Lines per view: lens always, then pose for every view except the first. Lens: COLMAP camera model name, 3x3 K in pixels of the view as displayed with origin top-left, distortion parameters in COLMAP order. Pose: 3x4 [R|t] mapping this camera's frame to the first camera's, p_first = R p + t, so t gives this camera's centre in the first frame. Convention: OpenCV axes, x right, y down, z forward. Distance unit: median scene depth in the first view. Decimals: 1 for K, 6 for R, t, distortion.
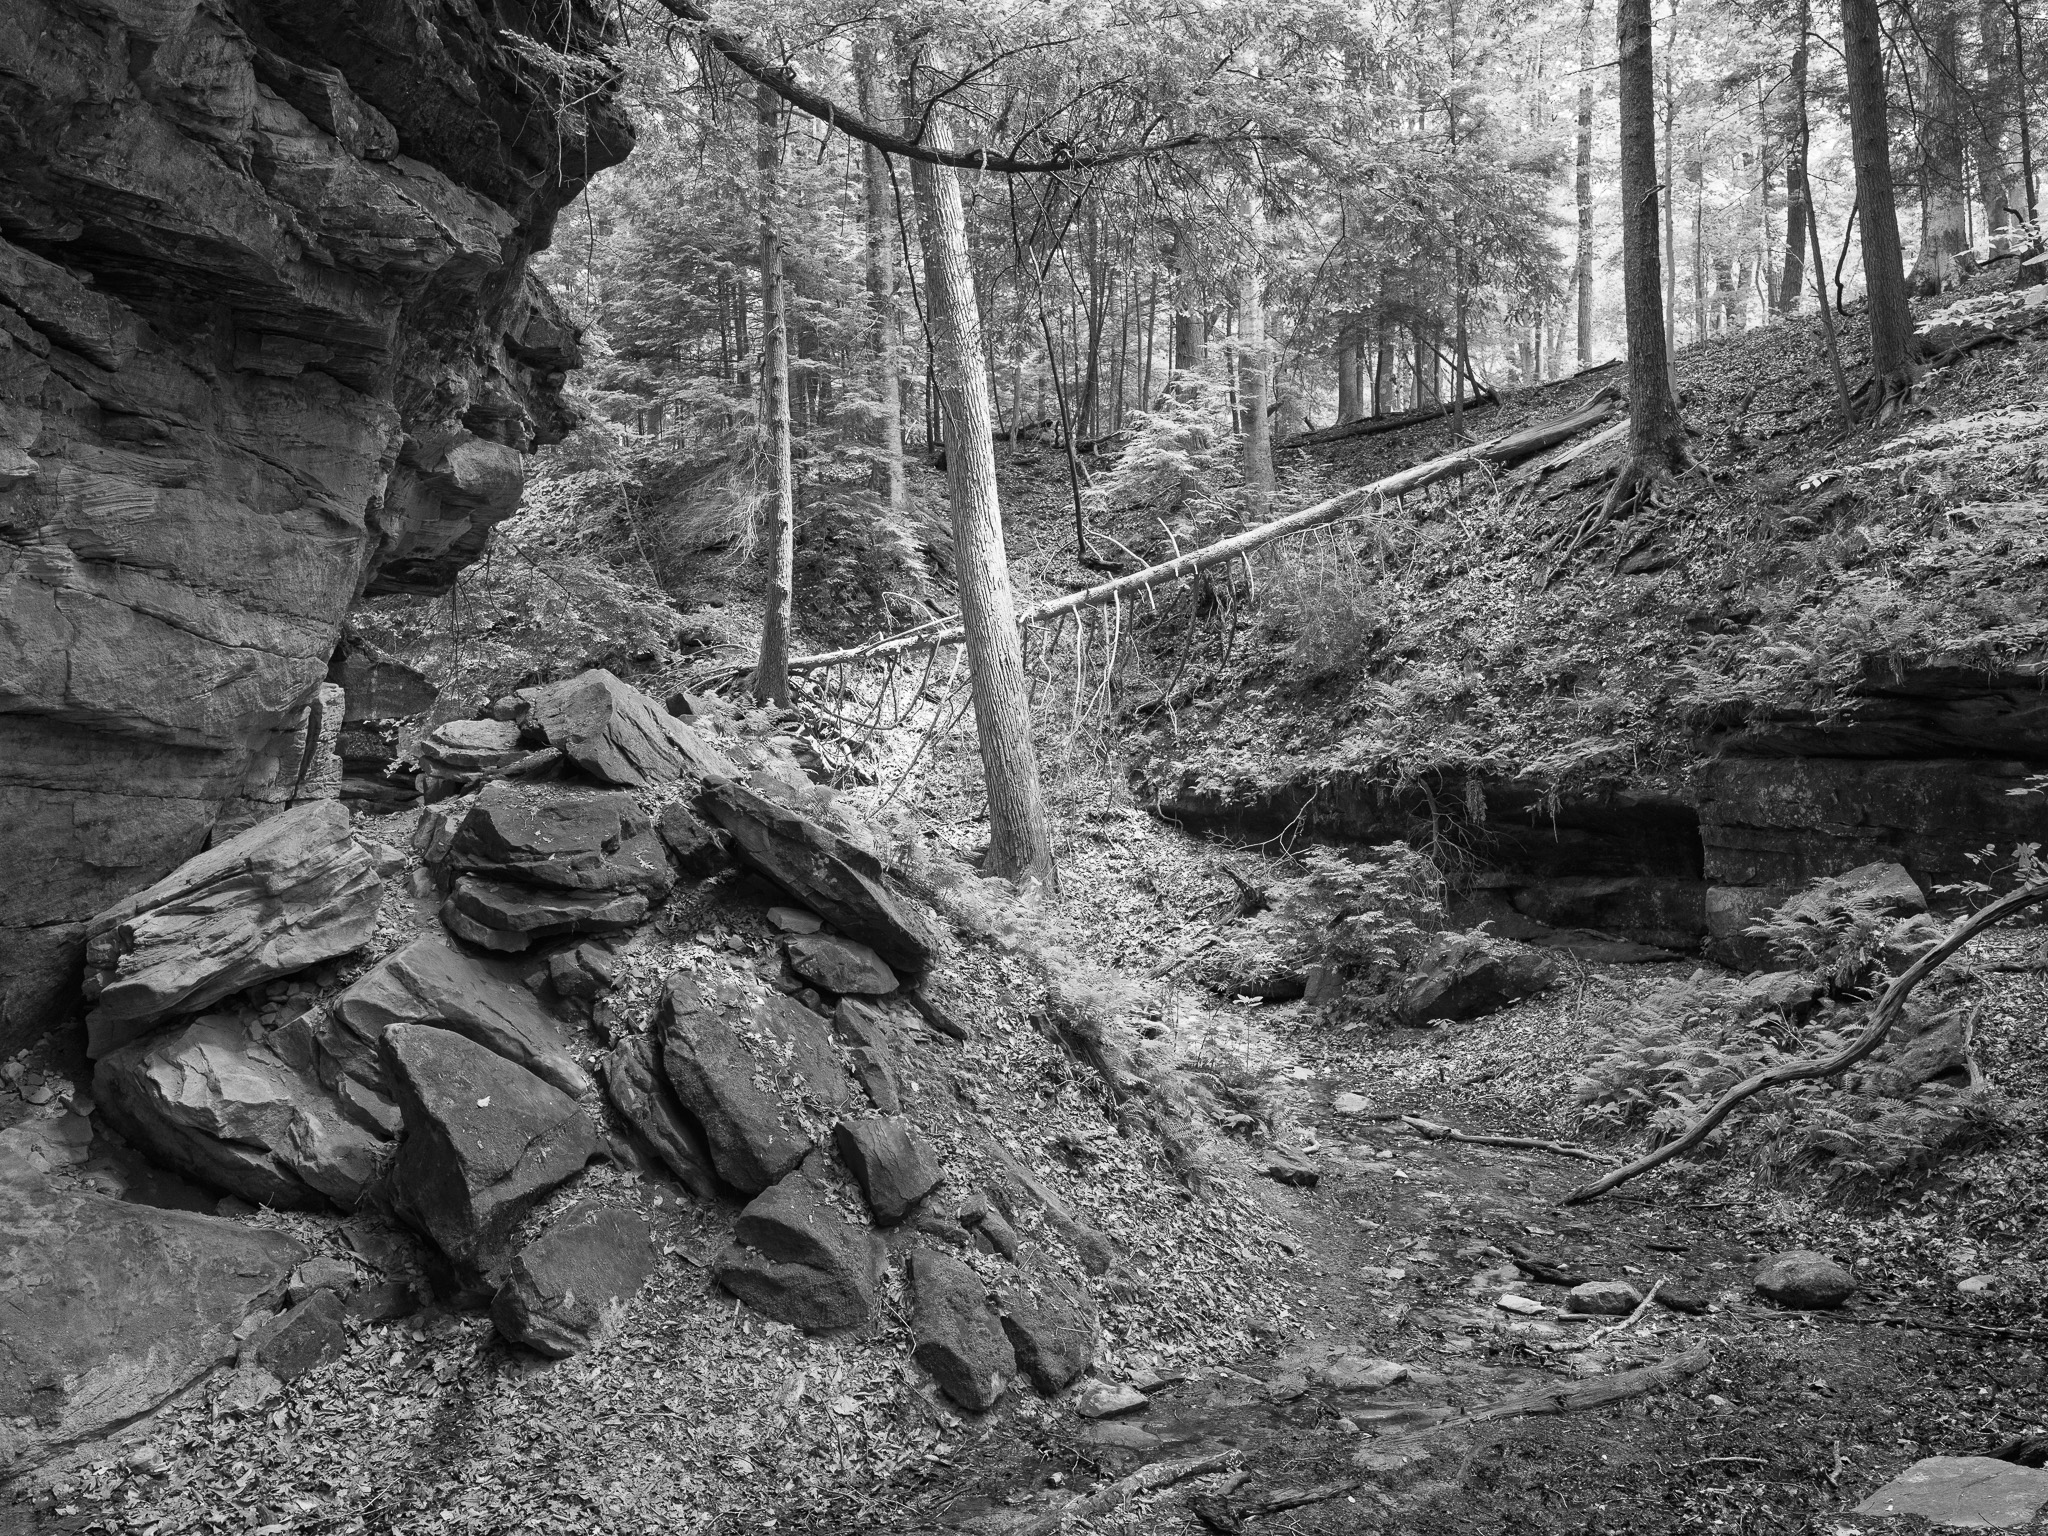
lens RADIAL K [[1671.3, 0, 1023.6], [0, 1671.3, 769.3], [0, 0, 1]] dist [0.001534, -0.003521]
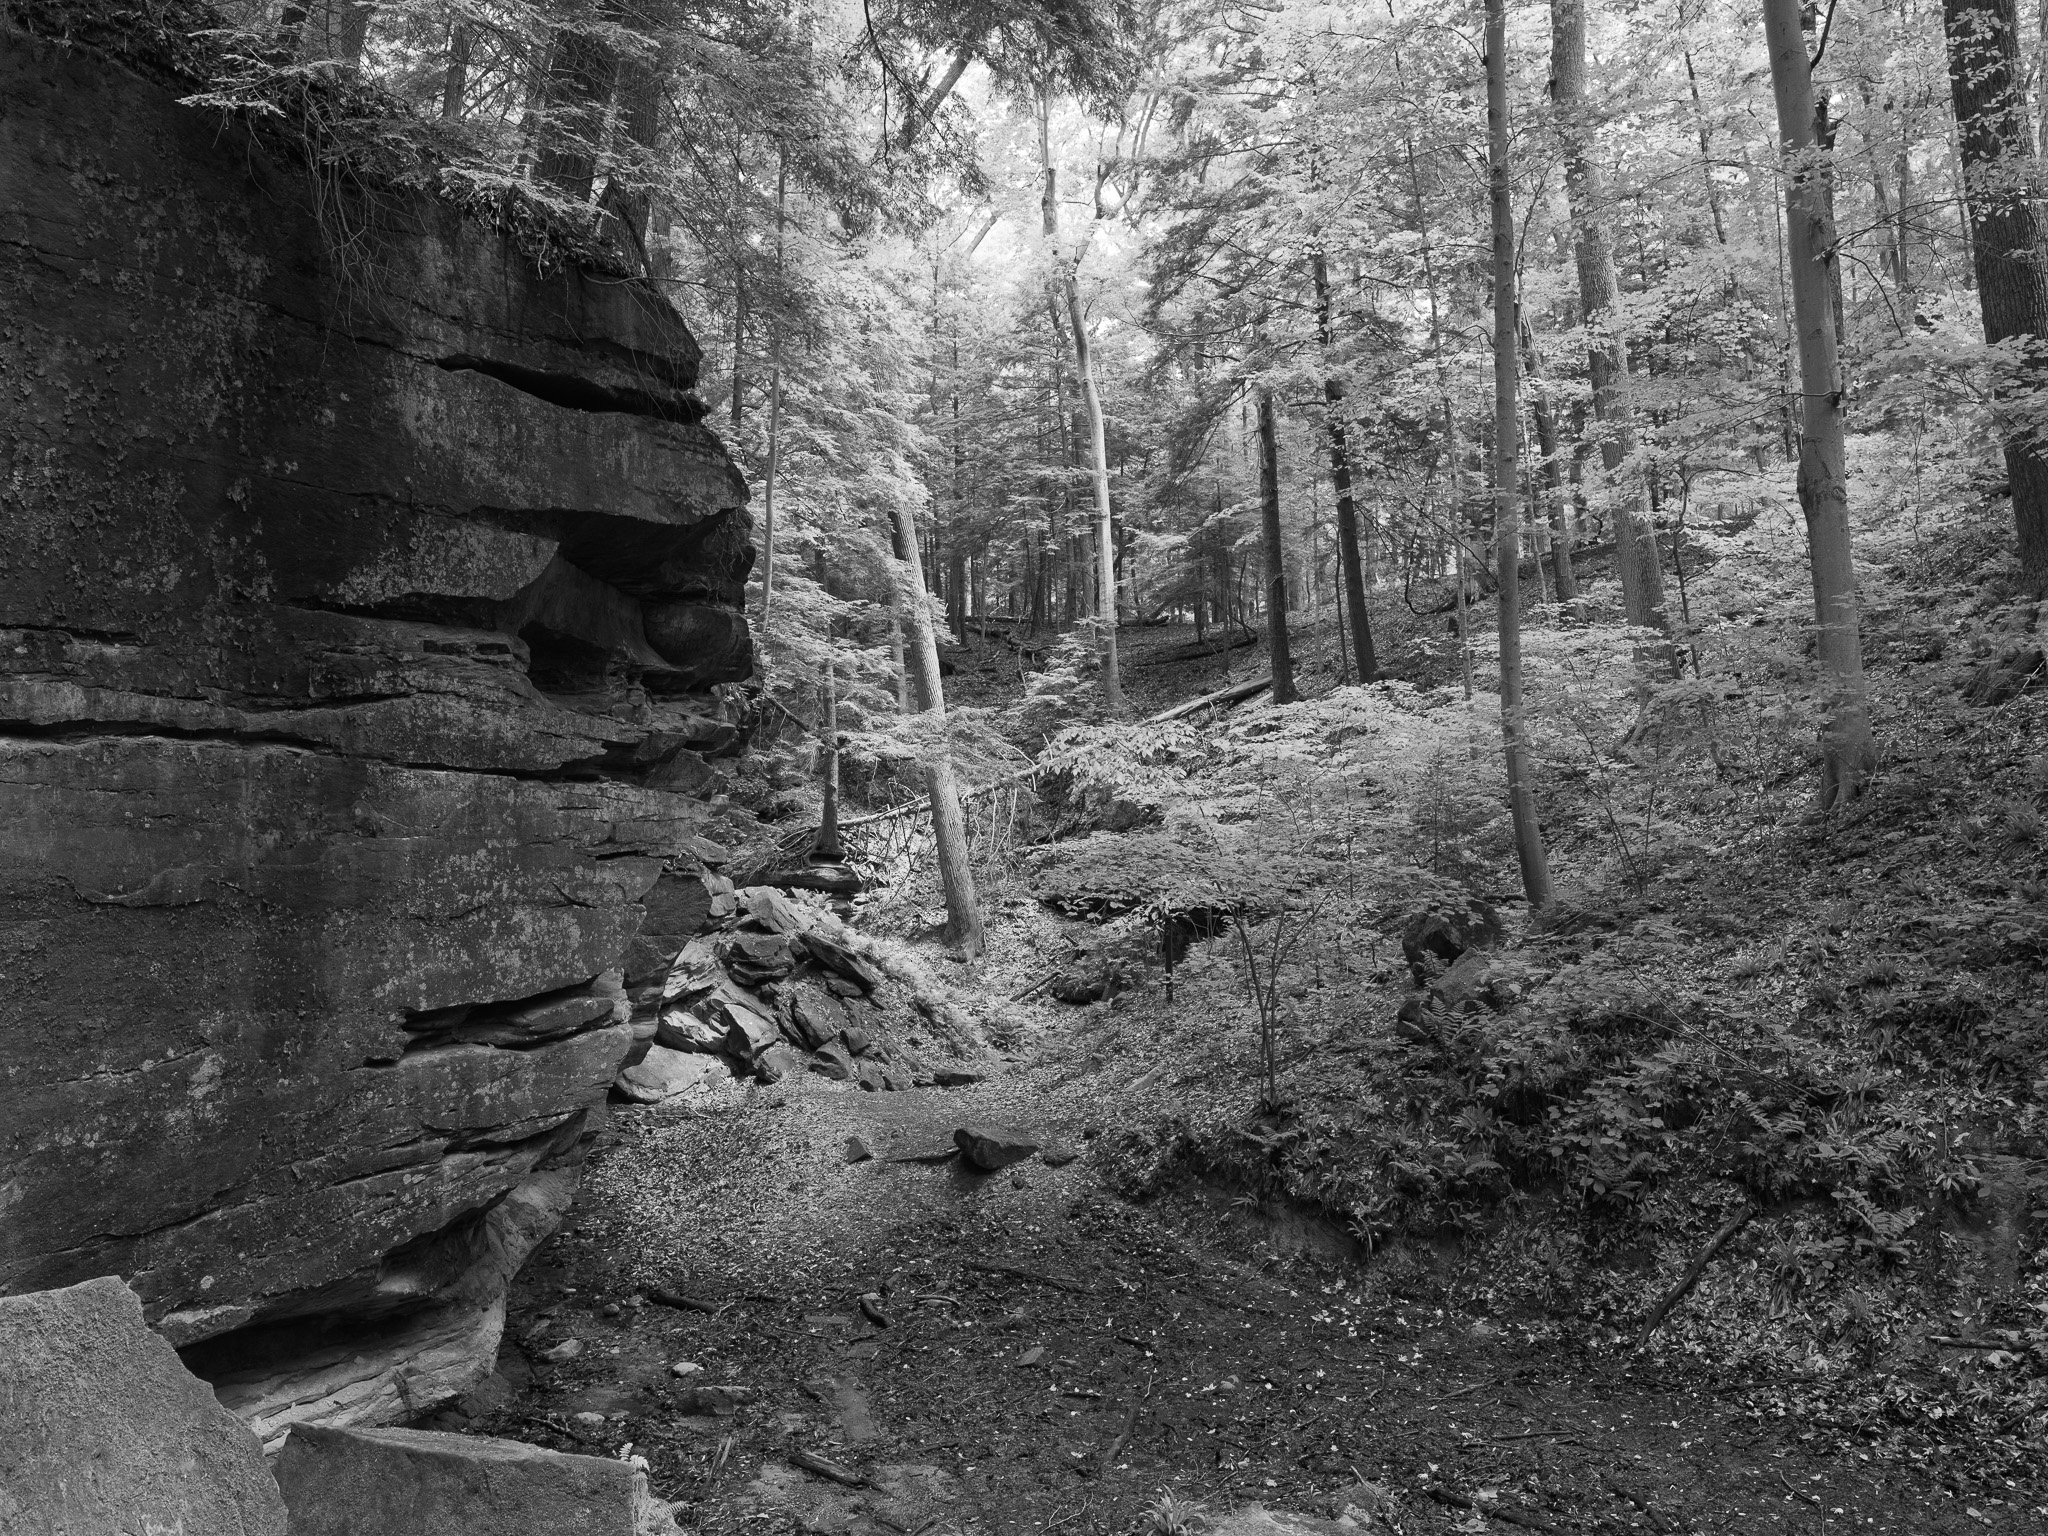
lens RADIAL K [[1671.3, 0, 1025.1], [0, 1671.3, 768.1], [0, 0, 1]] dist [0.001534, -0.003521]
pose [[0.998869, -0.024946, -0.040485, 0.409780], [0.024361, 0.999593, -0.014872, -0.270397], [0.040840, 0.013869, 0.999069, -2.402729]]
